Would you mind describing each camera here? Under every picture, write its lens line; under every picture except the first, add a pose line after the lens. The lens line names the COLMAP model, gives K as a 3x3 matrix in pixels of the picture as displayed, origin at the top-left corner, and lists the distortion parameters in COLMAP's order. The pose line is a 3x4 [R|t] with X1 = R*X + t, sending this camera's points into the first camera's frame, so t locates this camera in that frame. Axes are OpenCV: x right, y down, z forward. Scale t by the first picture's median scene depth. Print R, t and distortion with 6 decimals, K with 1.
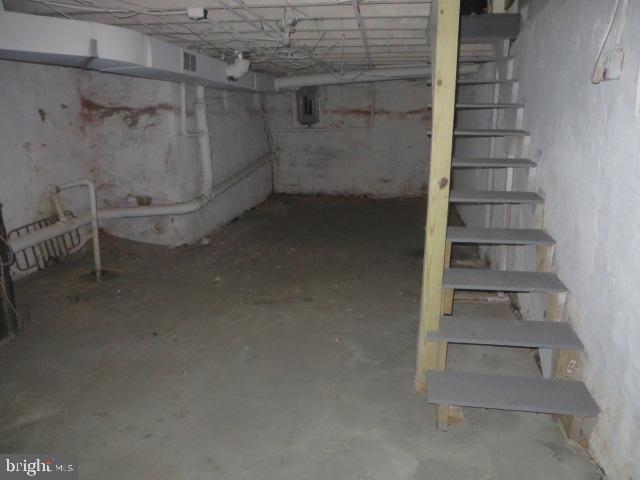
lens RADIAL K [[477.9, 0, 320.4], [0, 477.9, 239.3], [0, 0, 1]] dist [-0.023886, 0.007753]
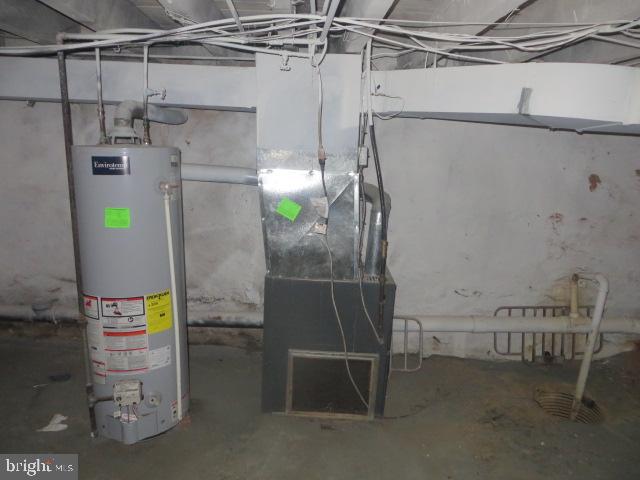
lens RADIAL K [[477.9, 0, 320.0], [0, 477.9, 240.6], [0, 0, 1]] dist [-0.023886, 0.007753]
pose [[0.180075, 0.208676, -0.961263, 0.101919], [-0.289610, 0.945170, 0.150929, -0.160409], [0.940053, 0.251213, 0.230636, 0.424510]]
